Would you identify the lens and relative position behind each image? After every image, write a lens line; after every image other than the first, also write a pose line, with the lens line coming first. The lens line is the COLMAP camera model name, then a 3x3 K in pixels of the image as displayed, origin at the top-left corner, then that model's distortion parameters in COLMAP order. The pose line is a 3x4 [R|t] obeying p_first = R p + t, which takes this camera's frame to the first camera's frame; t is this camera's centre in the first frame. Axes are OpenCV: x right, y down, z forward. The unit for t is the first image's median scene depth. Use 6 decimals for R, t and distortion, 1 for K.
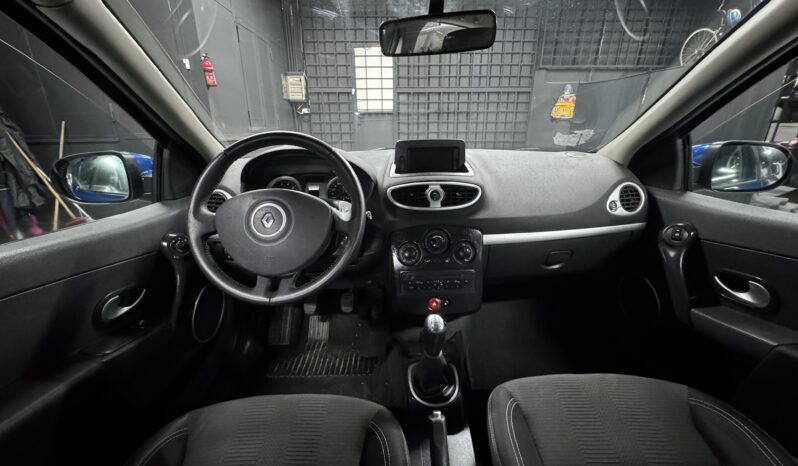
lens RADIAL K [[310.5, 0, 399.0], [0, 310.5, 233.0], [0, 0, 1]] dist [-0.000245, -0.000041]
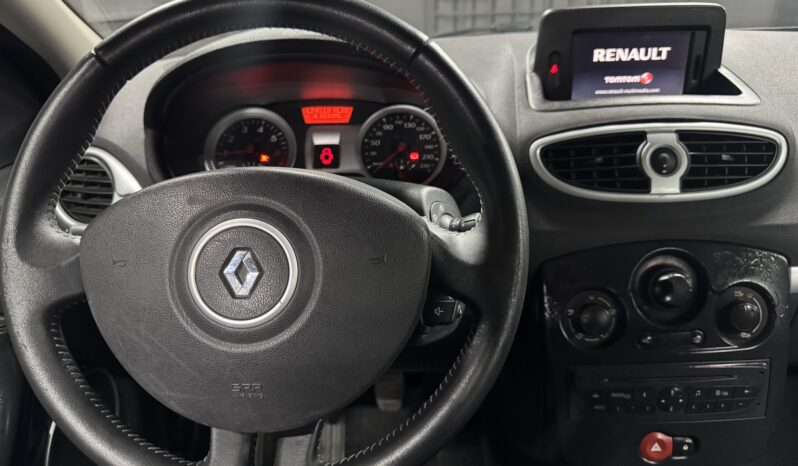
lens RADIAL K [[552.6, 0, 399.0], [0, 552.6, 233.0], [0, 0, 1]] dist [0.121649, -0.233437]
pose [[0.999212, -0.003210, -0.039553, -0.172798], [0.006363, 0.996788, 0.079828, -0.091244], [0.039170, -0.080017, 0.996024, 0.319226]]
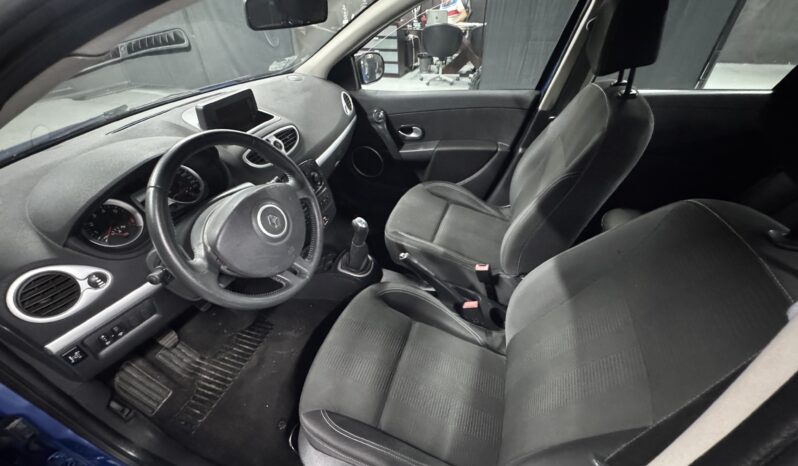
lens RADIAL K [[310.5, 0, 399.0], [0, 310.5, 233.0], [0, 0, 1]] dist [-0.000245, -0.000041]
pose [[0.349824, -0.578472, 0.736881, -0.759646], [0.334461, 0.811863, 0.478554, -0.258588], [-0.875076, 0.079048, 0.477486, 0.088144]]
